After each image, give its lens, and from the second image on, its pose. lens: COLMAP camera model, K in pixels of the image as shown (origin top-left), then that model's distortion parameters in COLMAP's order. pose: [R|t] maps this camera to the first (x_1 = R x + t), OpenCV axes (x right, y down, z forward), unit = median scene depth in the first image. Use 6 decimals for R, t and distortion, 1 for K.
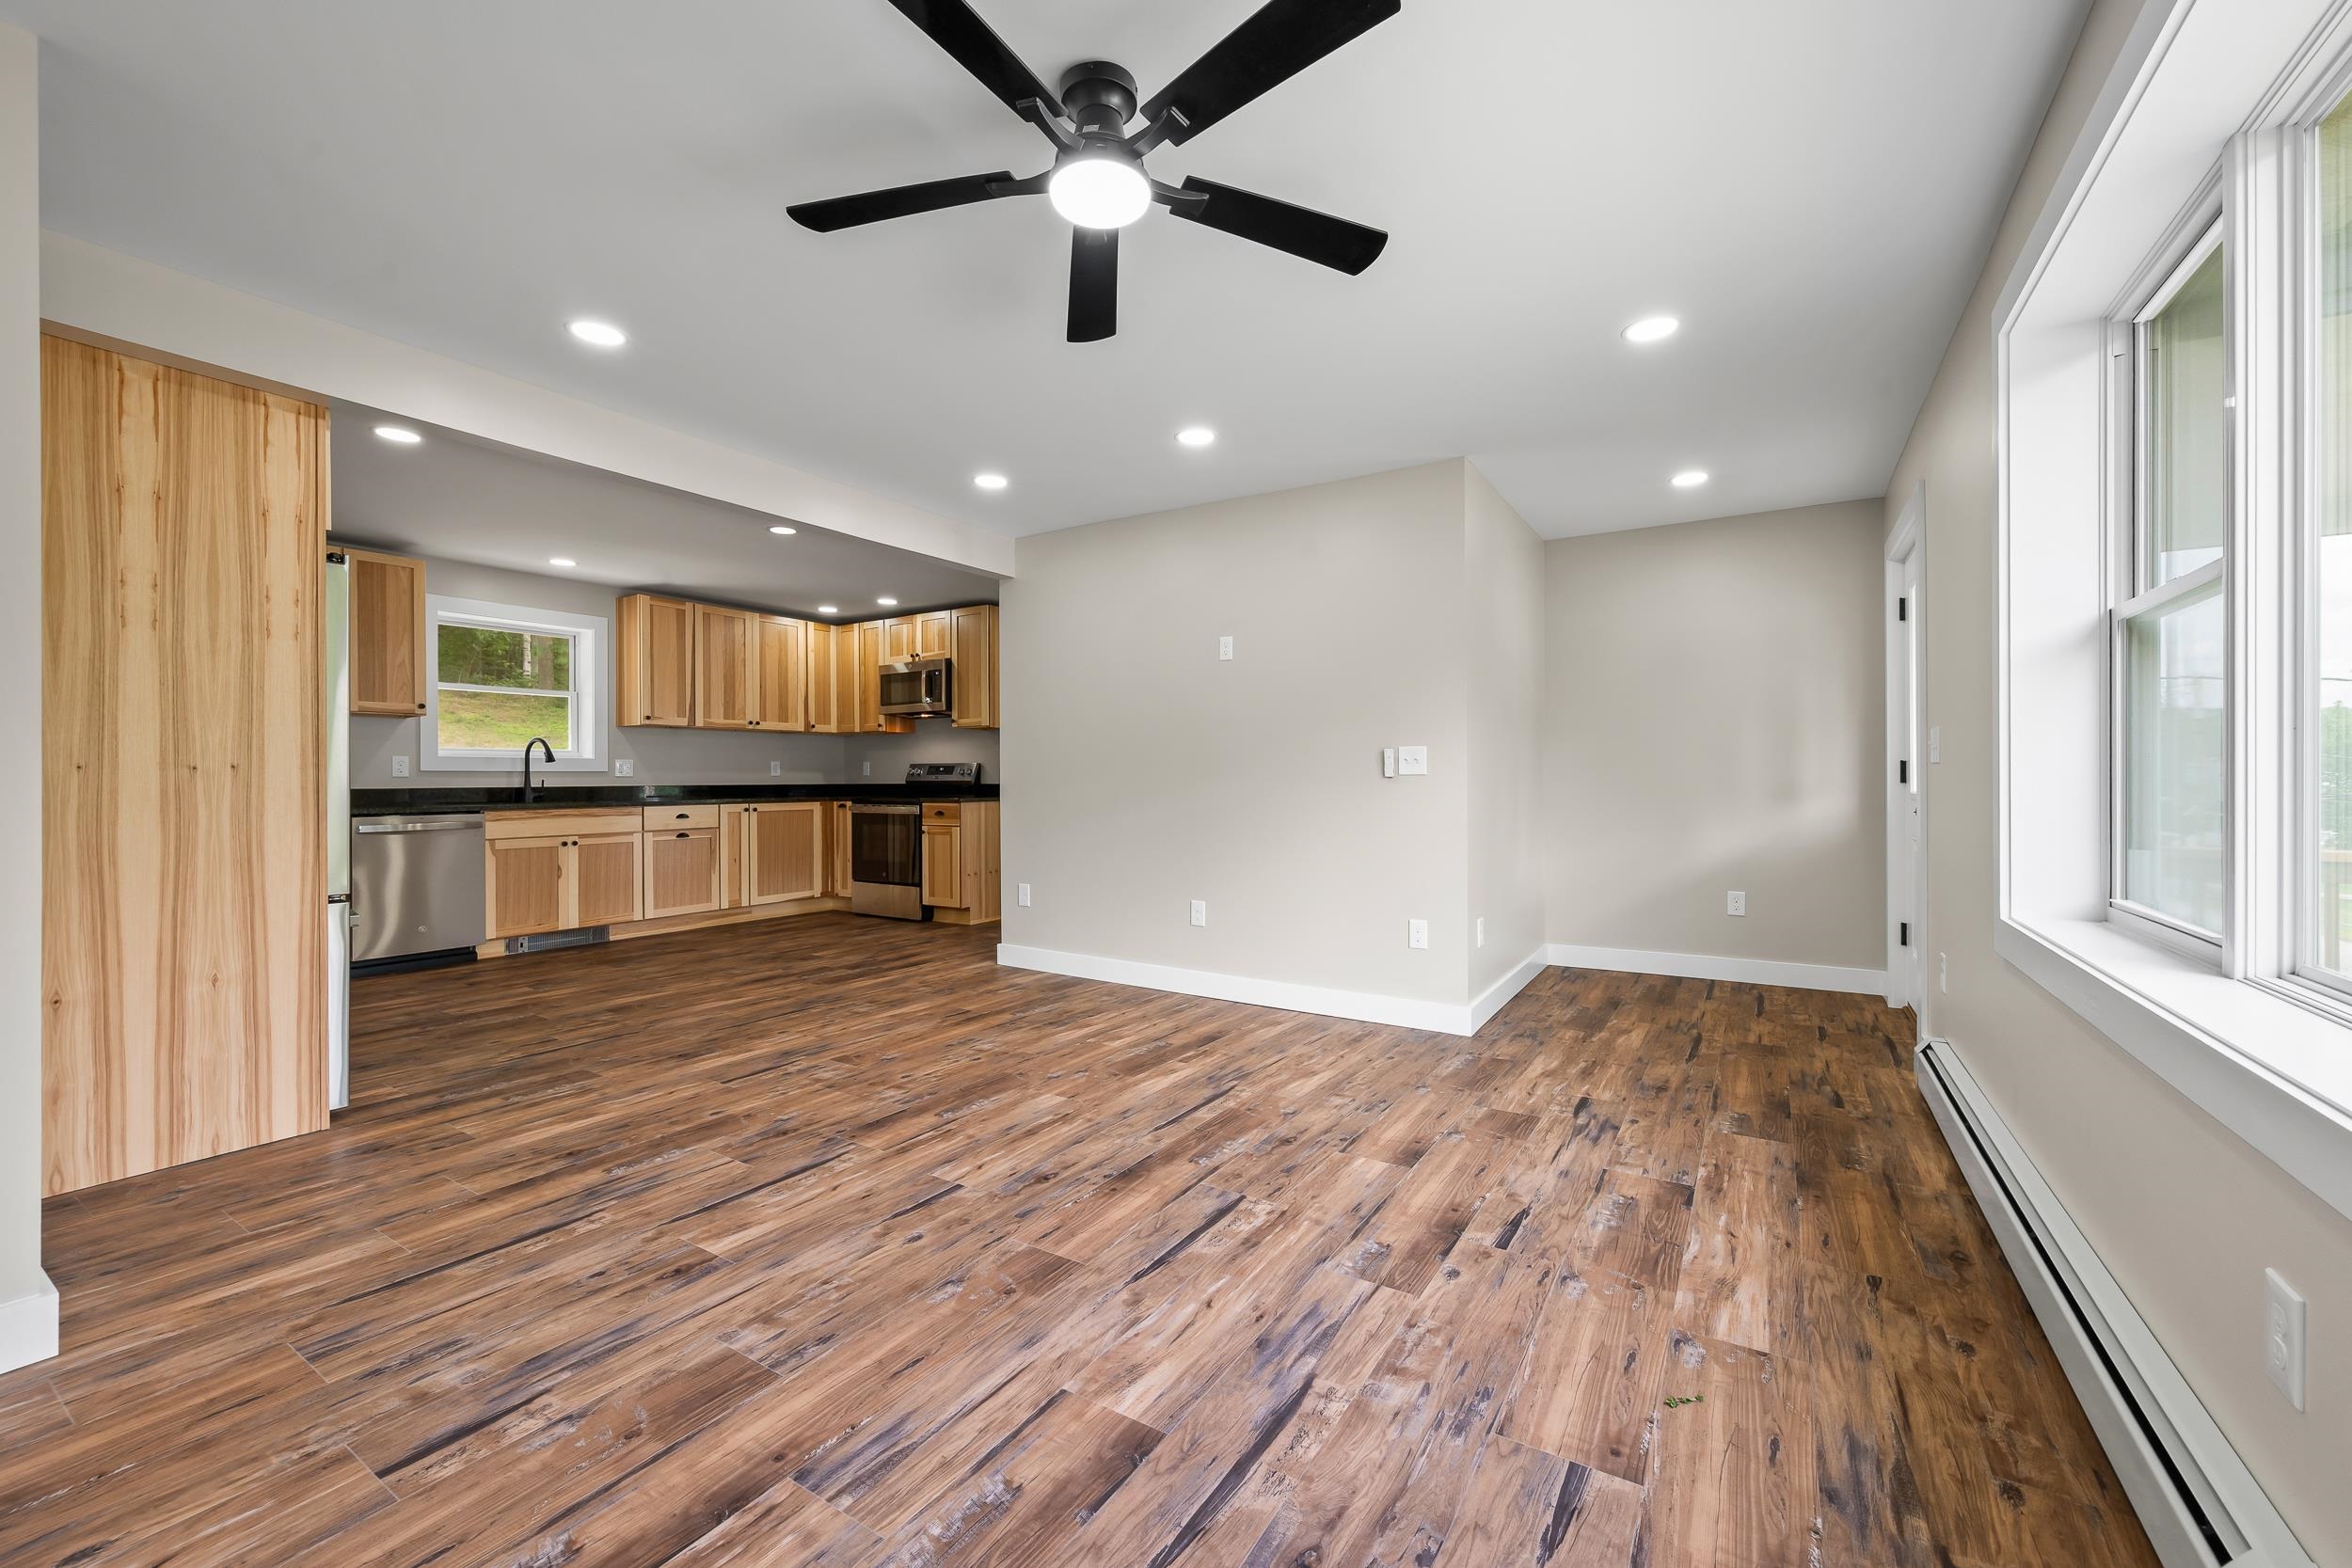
lens RADIAL K [[924.4, 0, 1194.5], [0, 924.4, 772.0], [0, 0, 1]] dist [-0.000165, -0.000403]
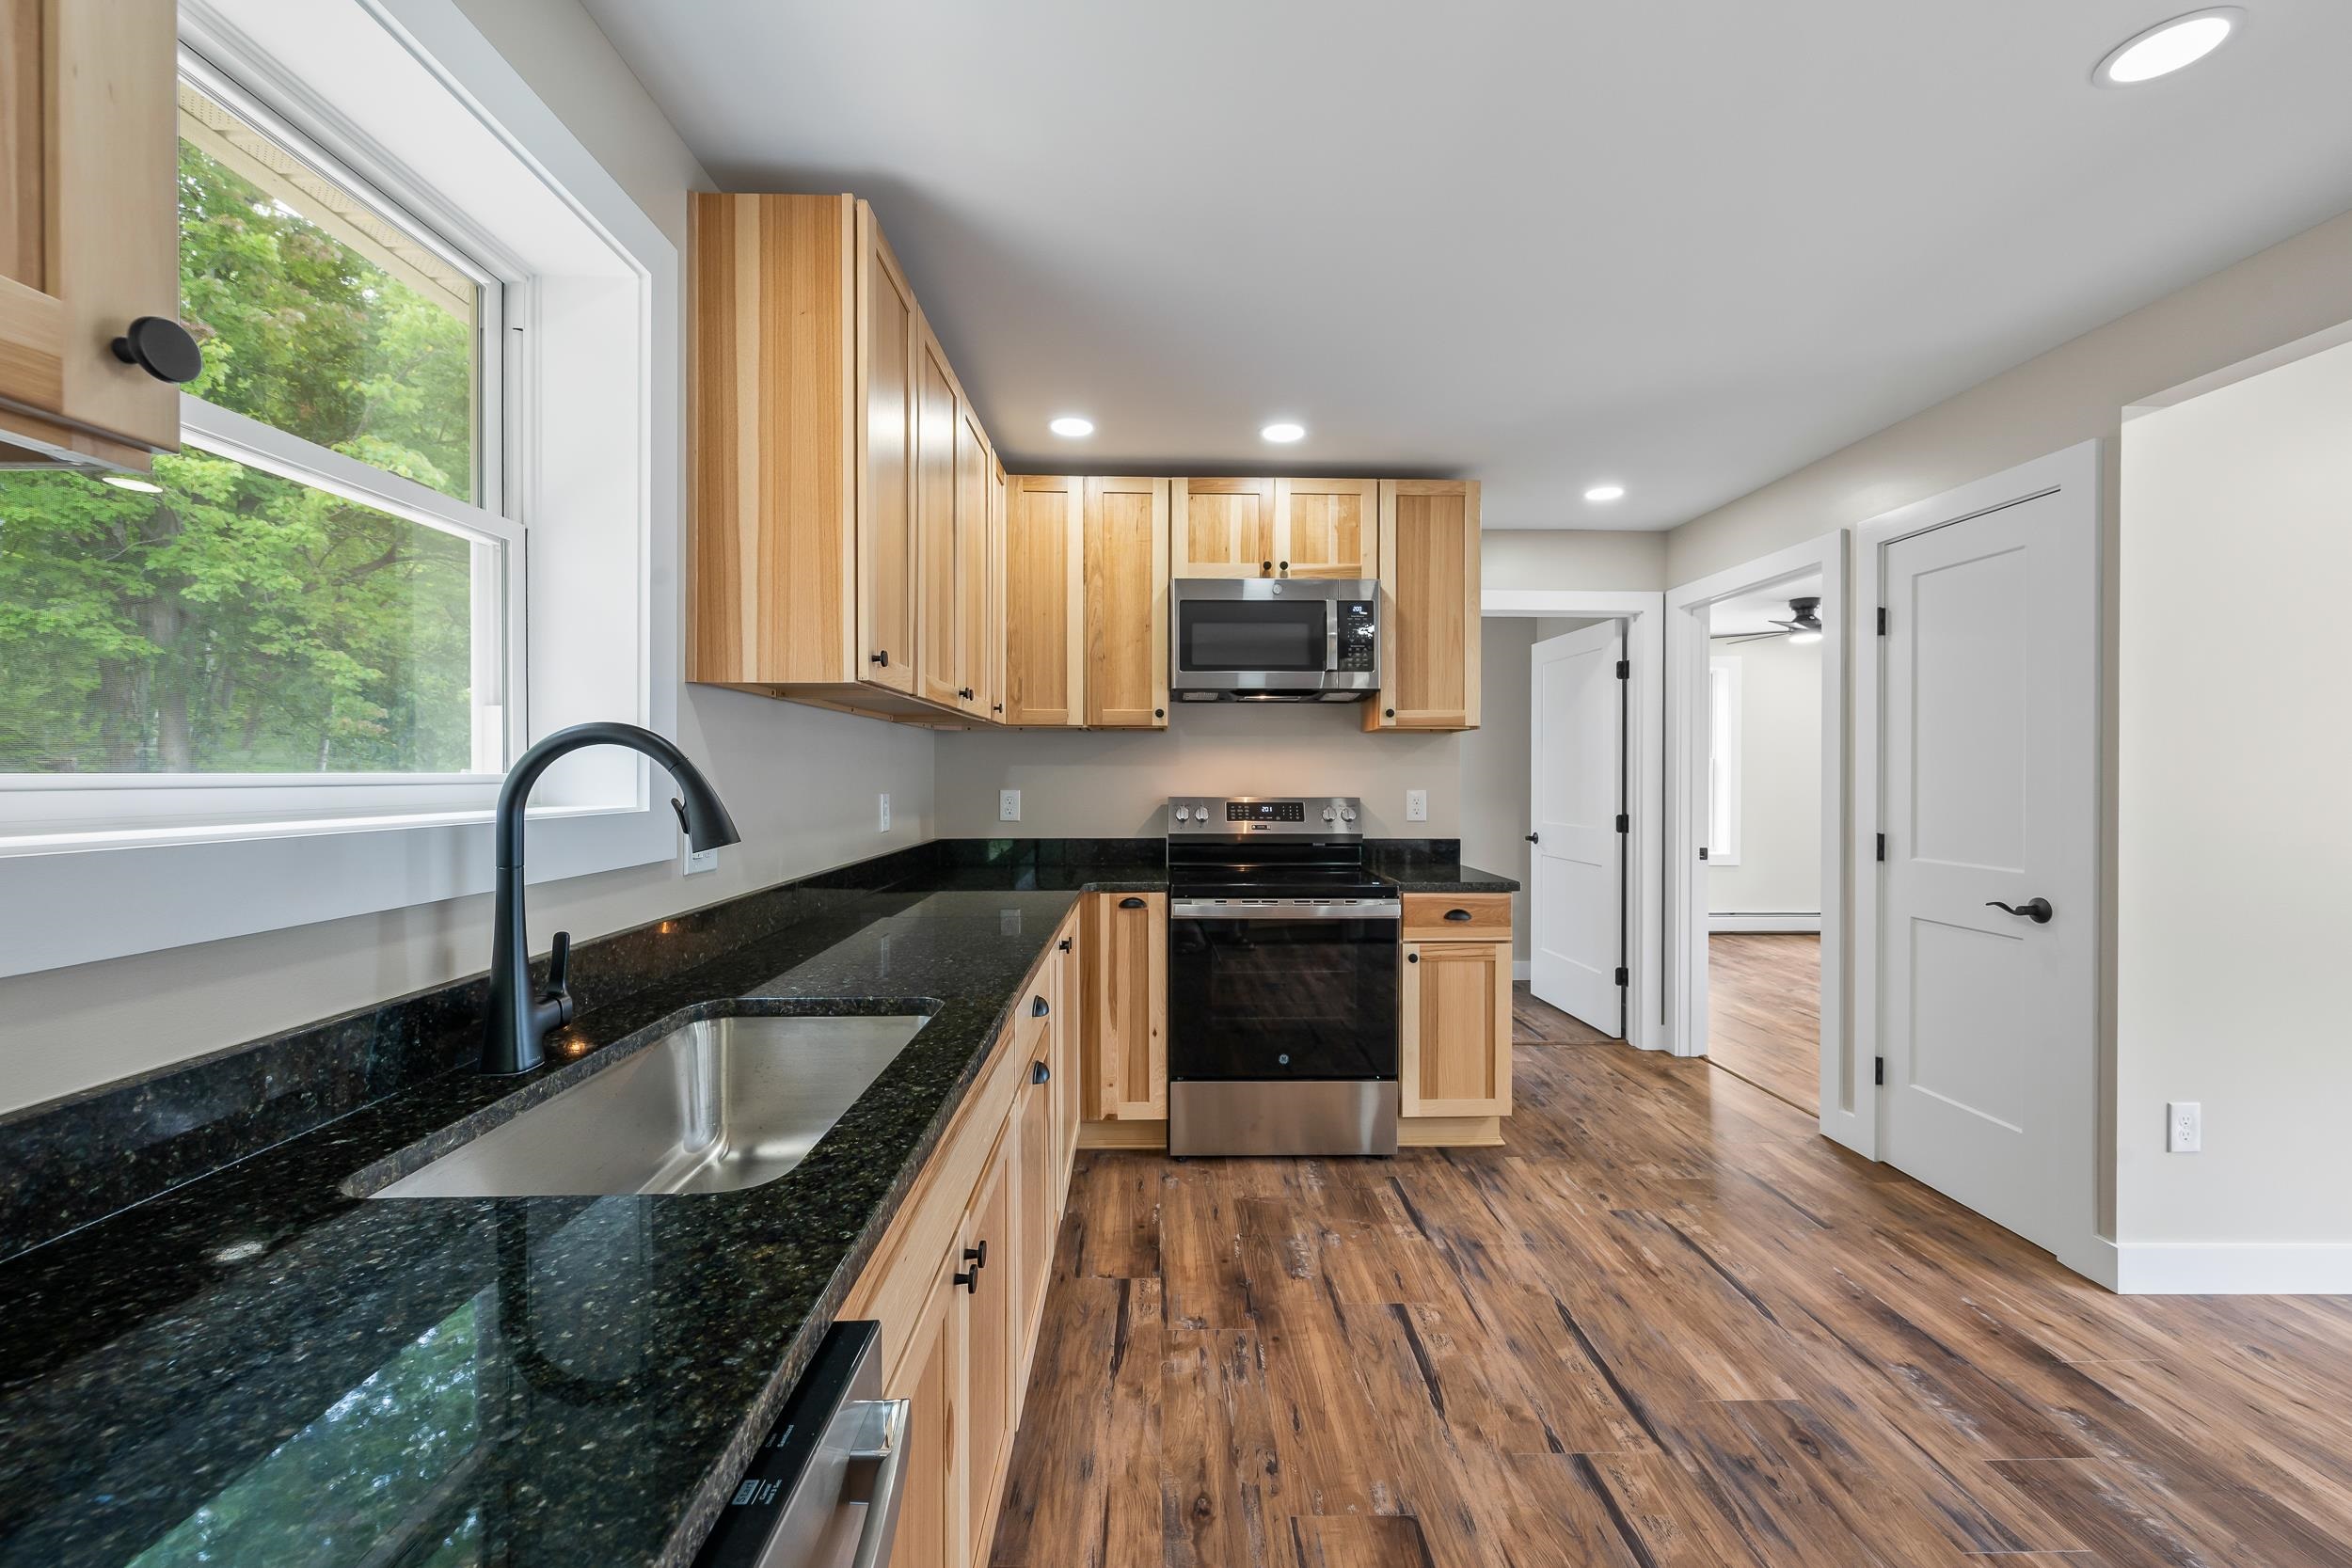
lens RADIAL K [[924.4, 0, 1184.3], [0, 924.4, 776.2], [0, 0, 1]] dist [-0.000165, -0.000403]
pose [[0.839915, 0.005036, 0.542695, -1.400230], [-0.009877, 0.999933, 0.006007, -0.056215], [-0.542629, -0.010406, 0.839908, 1.512391]]
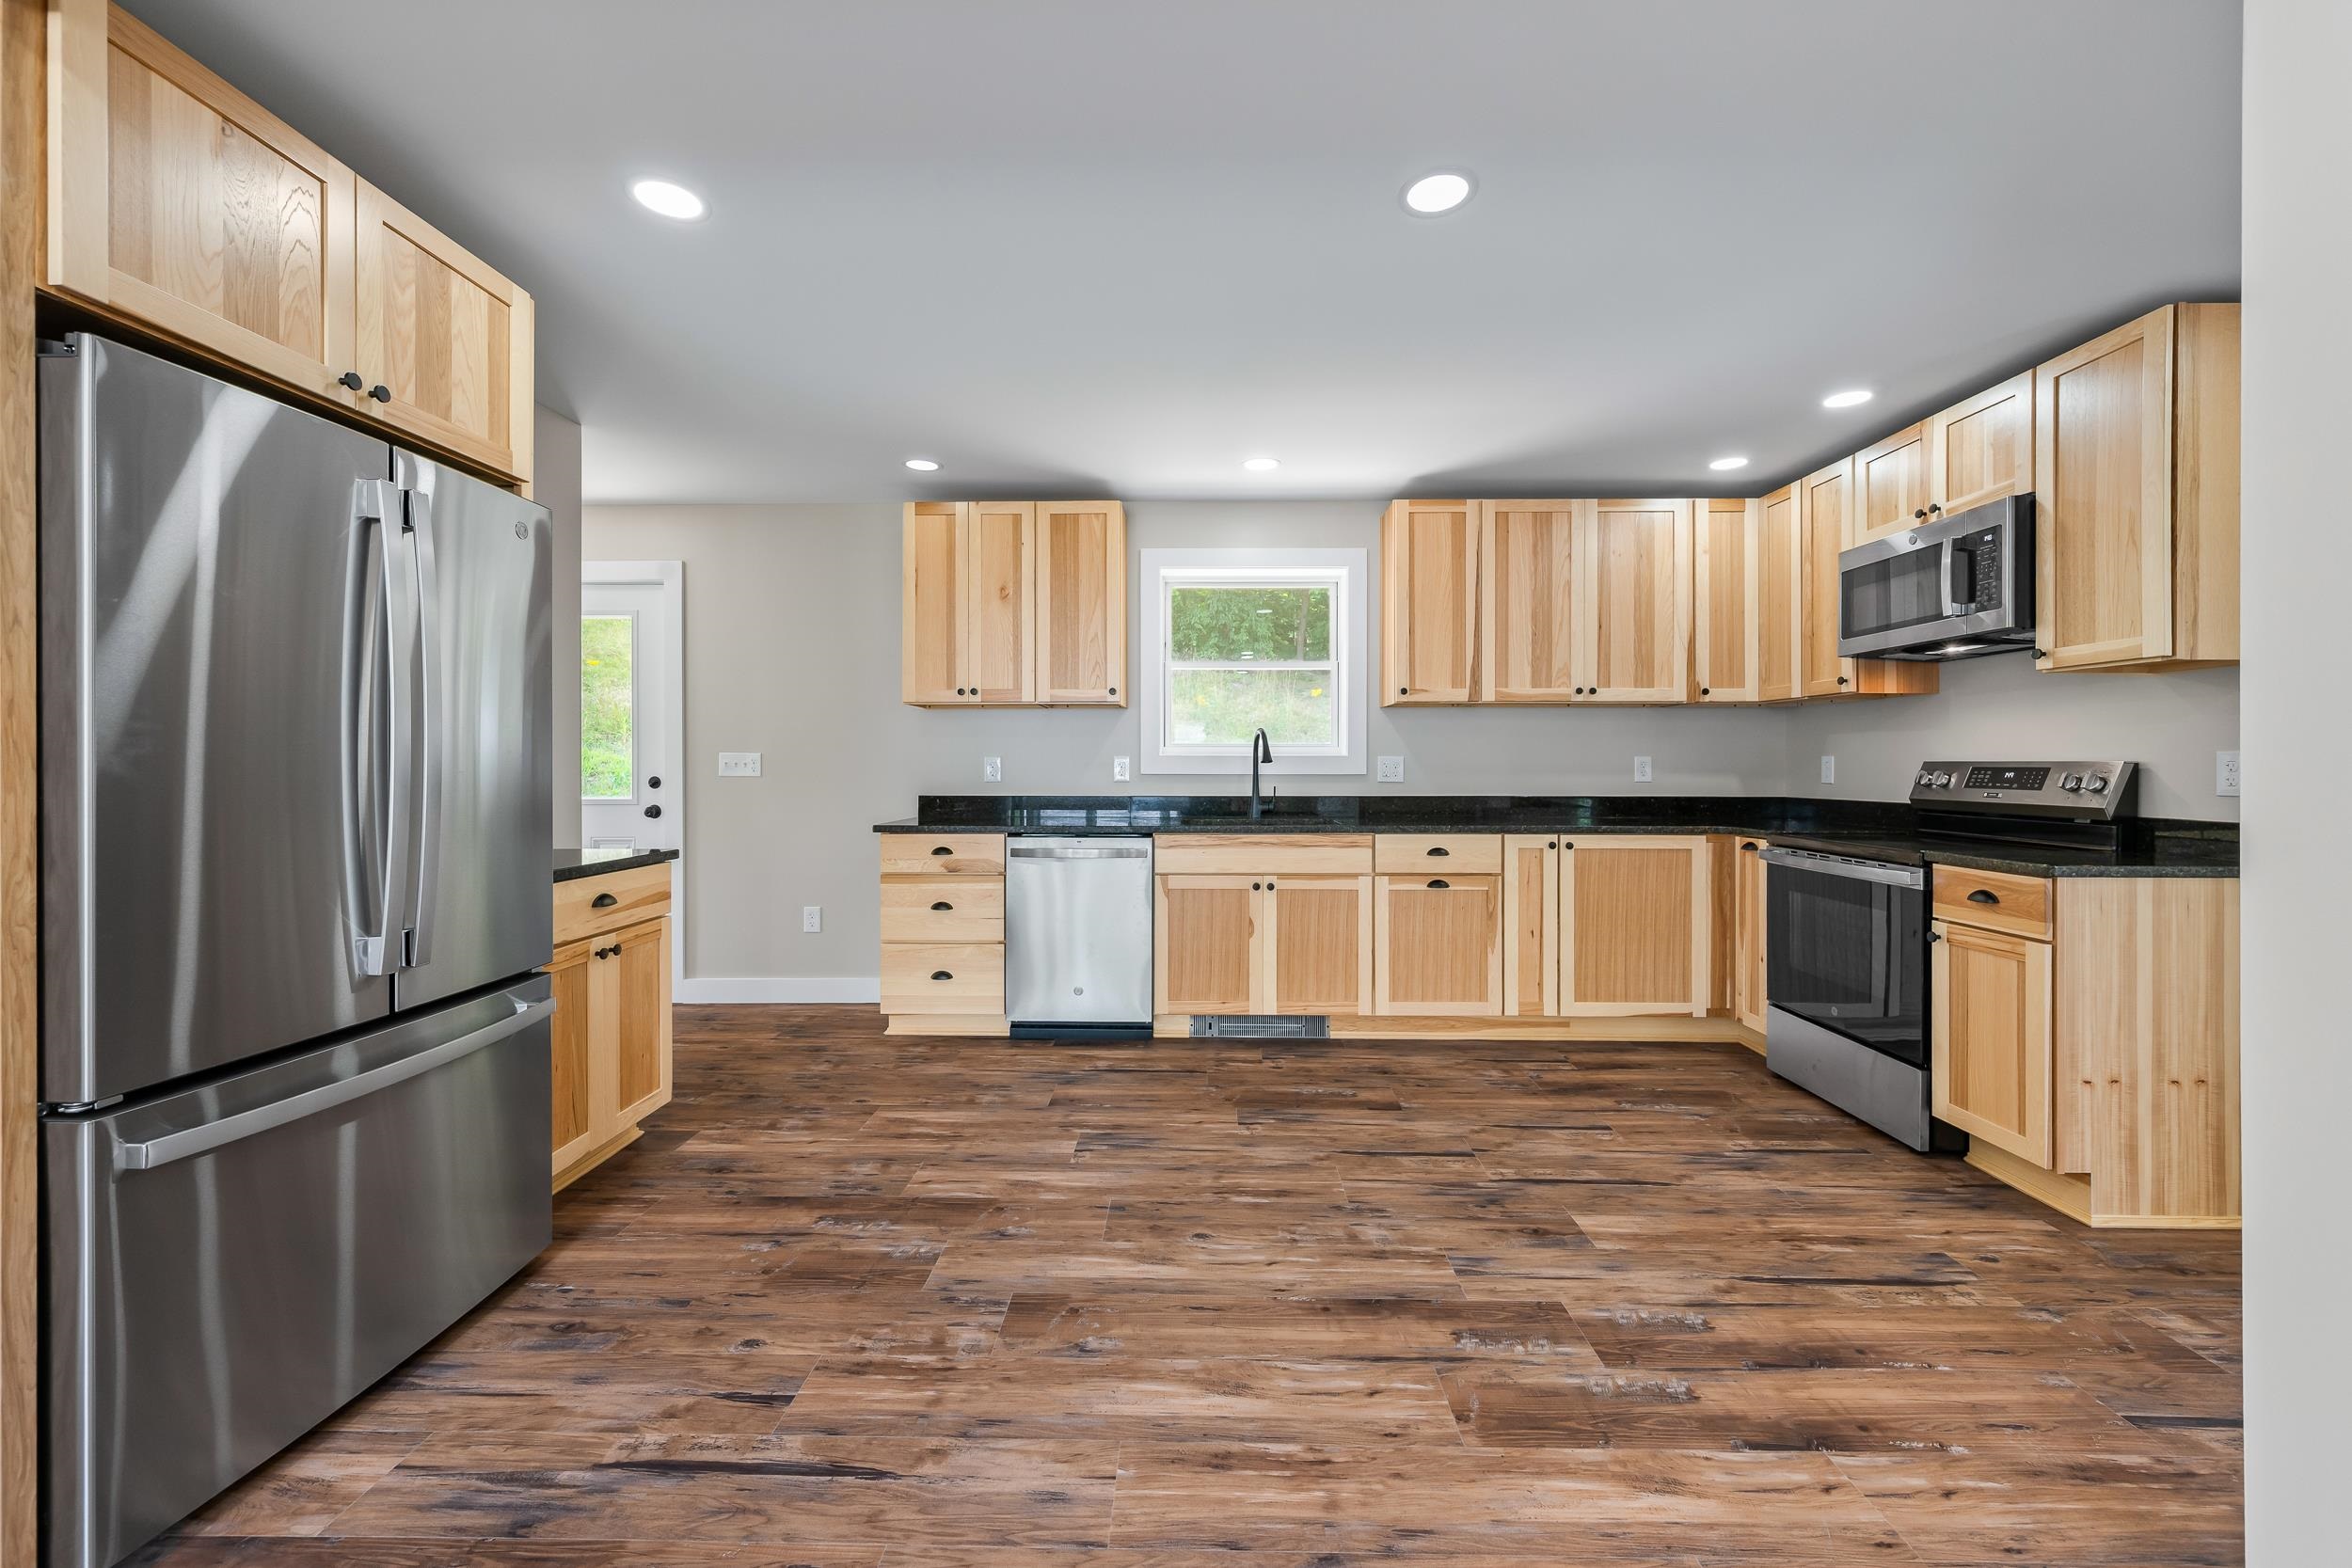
lens RADIAL K [[924.4, 0, 1184.8], [0, 924.4, 765.7], [0, 0, 1]] dist [-0.000165, -0.000403]
pose [[0.507119, 0.009228, -0.861827, -0.252321], [0.002951, 0.999918, 0.012444, -0.033057], [0.861871, -0.008854, 0.507050, 1.152051]]
